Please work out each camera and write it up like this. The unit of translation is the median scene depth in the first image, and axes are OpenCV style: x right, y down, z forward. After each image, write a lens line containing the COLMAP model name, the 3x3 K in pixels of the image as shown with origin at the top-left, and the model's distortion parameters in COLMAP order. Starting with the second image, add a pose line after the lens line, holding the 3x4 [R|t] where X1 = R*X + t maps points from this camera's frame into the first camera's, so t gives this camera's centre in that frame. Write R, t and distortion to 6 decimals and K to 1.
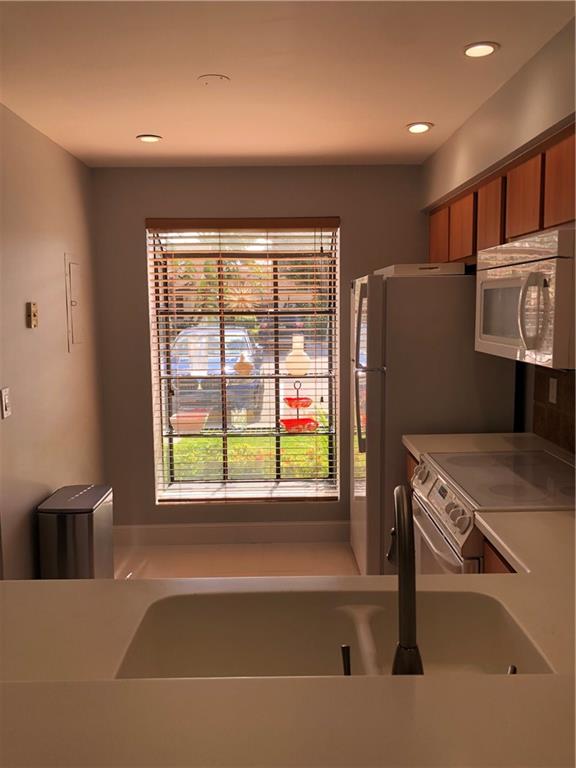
lens RADIAL K [[629.1, 0, 288.0], [0, 629.1, 384.0], [0, 0, 1]] dist [-0.001553, 0.000871]
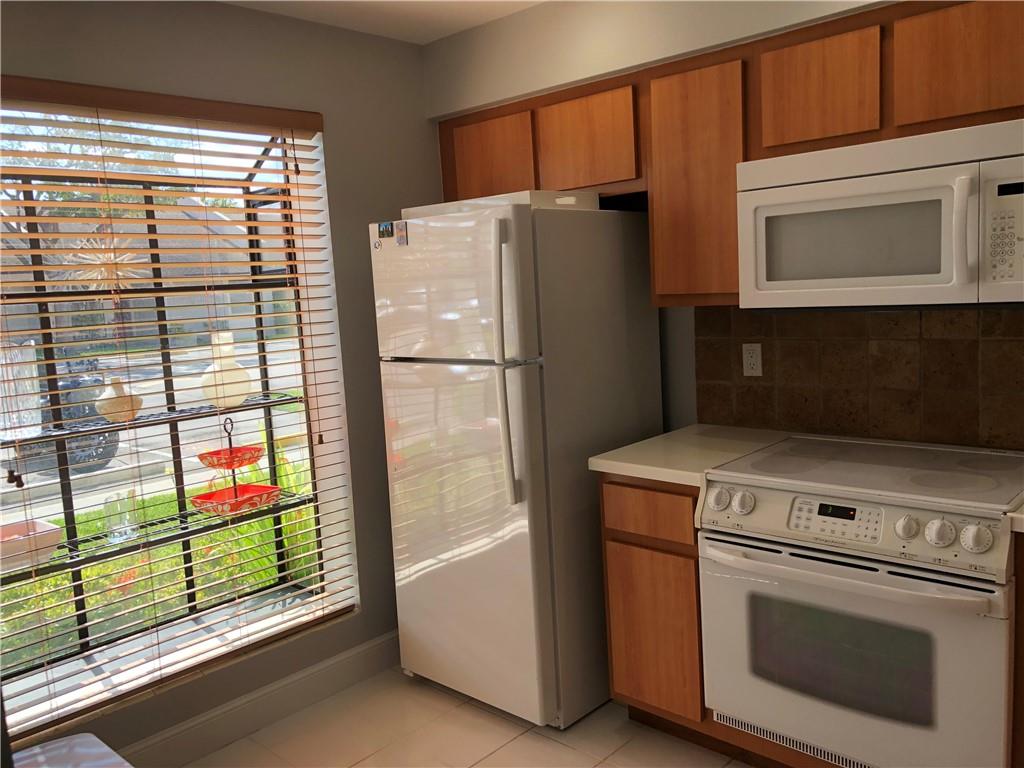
lens RADIAL K [[848.8, 0, 512.0], [0, 848.8, 384.0], [0, 0, 1]] dist [0.007750, 0.001504]
pose [[0.678852, -0.116273, 0.725011, -0.379118], [0.141771, 0.989559, 0.025954, -0.020110], [-0.720459, 0.085167, 0.688248, 0.365432]]
